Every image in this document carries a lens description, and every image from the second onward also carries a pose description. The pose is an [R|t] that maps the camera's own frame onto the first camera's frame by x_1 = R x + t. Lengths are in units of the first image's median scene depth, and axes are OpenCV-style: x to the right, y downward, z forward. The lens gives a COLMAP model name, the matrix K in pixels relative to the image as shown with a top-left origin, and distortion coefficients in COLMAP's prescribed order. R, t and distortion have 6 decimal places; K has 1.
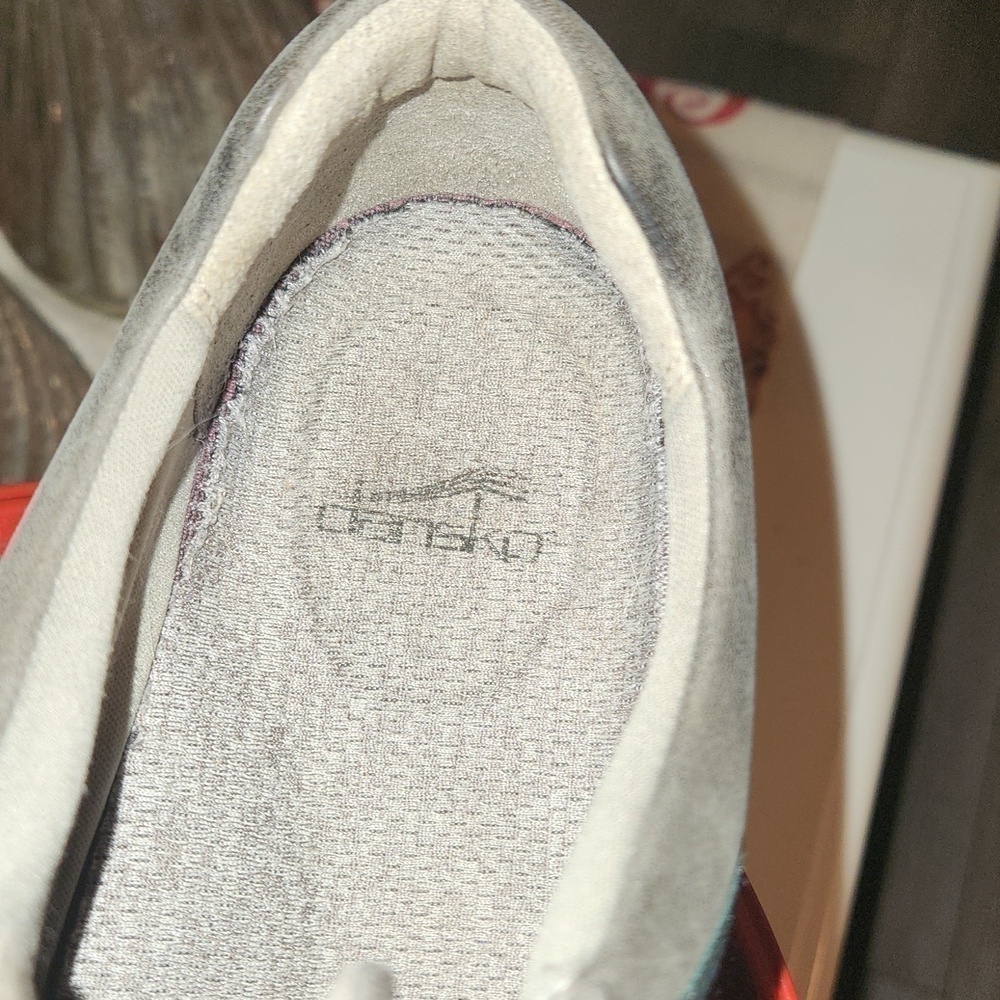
lens RADIAL K [[1437.5, 0, 500.5], [0, 1437.5, 499.3], [0, 0, 1]] dist [0.085927, 0.000000]
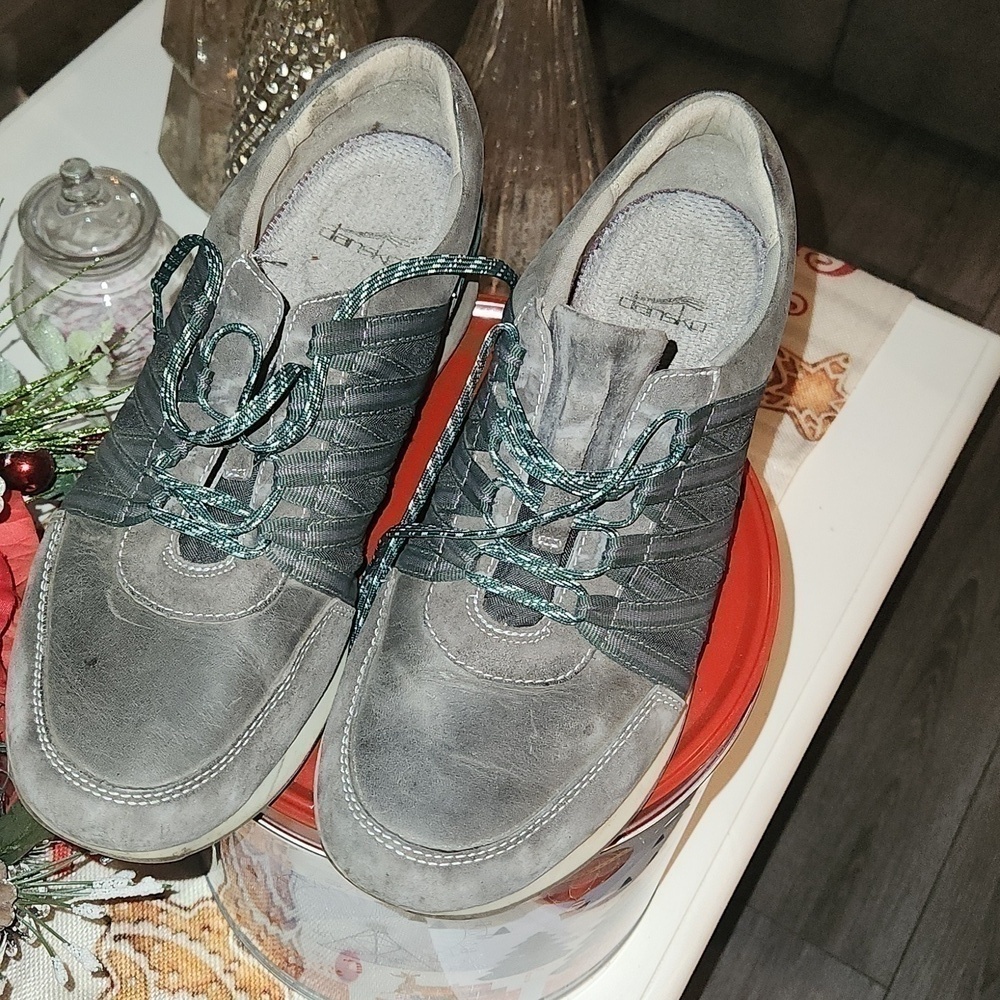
lens RADIAL K [[1437.5, 0, 499.6], [0, 1437.5, 500.7], [0, 0, 1]] dist [0.085927, 0.000000]
pose [[0.978838, 0.191980, -0.070847, -0.085683], [-0.200533, 0.968869, -0.145183, 0.746953], [0.040769, 0.156318, 0.986865, -1.411898]]
